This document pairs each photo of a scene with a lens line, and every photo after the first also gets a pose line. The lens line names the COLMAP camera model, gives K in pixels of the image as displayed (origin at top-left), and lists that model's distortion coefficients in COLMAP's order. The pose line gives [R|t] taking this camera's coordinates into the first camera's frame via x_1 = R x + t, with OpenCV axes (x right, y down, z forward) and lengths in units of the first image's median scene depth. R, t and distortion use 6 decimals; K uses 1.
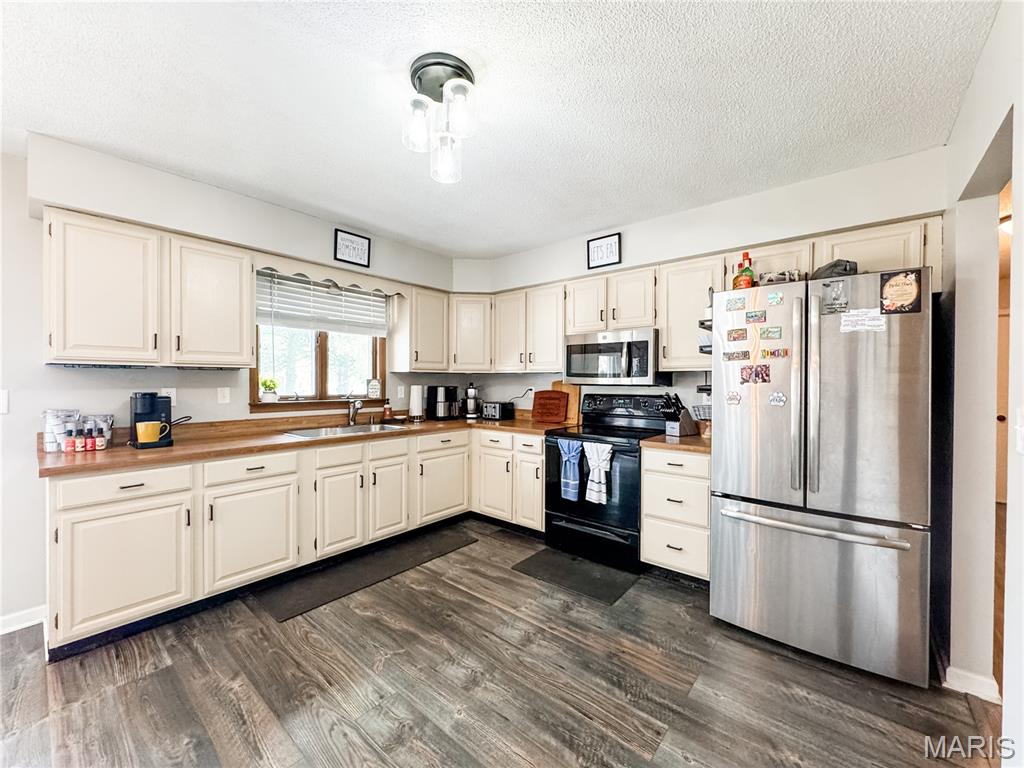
lens RADIAL K [[410.8, 0, 512.0], [0, 410.8, 384.0], [0, 0, 1]] dist [-0.001844, 0.000059]
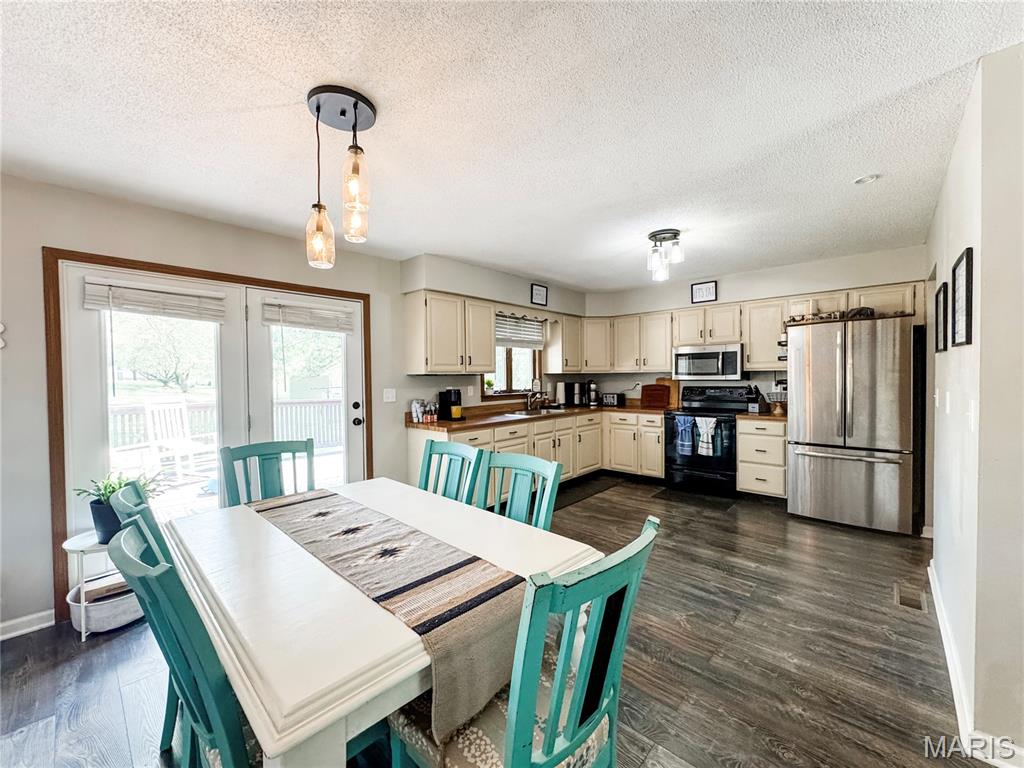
lens RADIAL K [[410.8, 0, 512.0], [0, 410.8, 384.0], [0, 0, 1]] dist [-0.001844, 0.000059]
pose [[0.998899, -0.015736, -0.044204, -0.445855], [0.016233, 0.999809, 0.010899, -0.012930], [0.044024, -0.011605, 0.998963, -0.579856]]
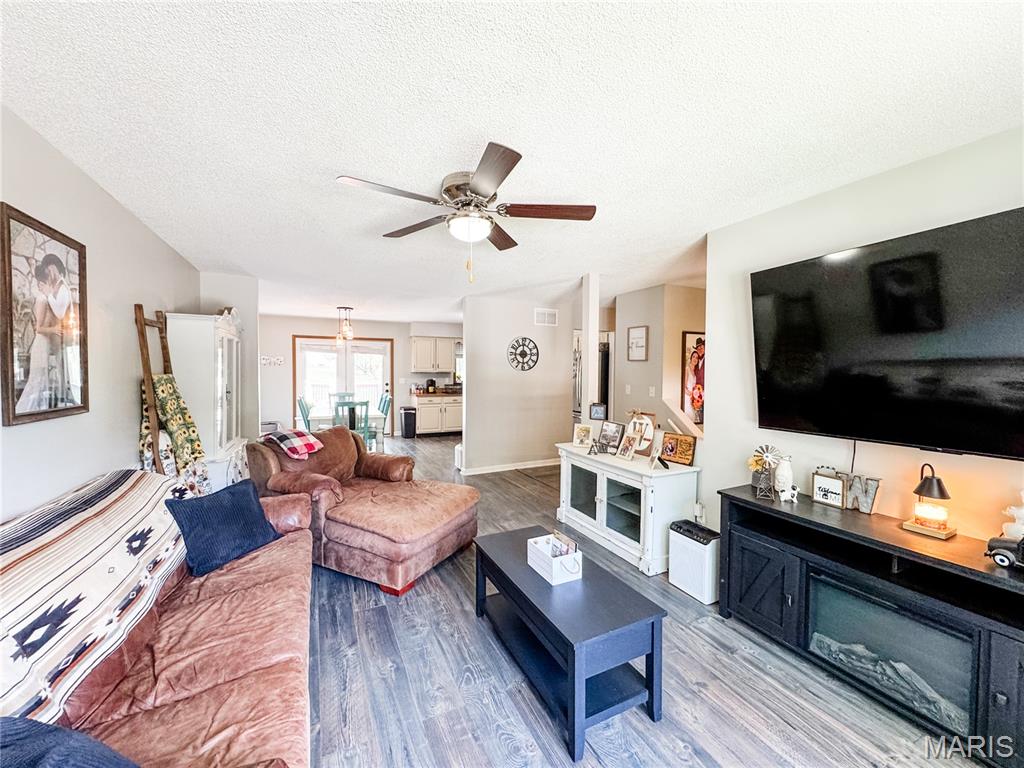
lens RADIAL K [[410.8, 0, 512.0], [0, 410.8, 384.0], [0, 0, 1]] dist [-0.001844, 0.000059]
pose [[0.912336, 0.017389, -0.409074, 1.094930], [-0.007628, 0.999646, 0.025482, -0.030167], [0.409372, -0.020128, 0.912145, -1.744198]]
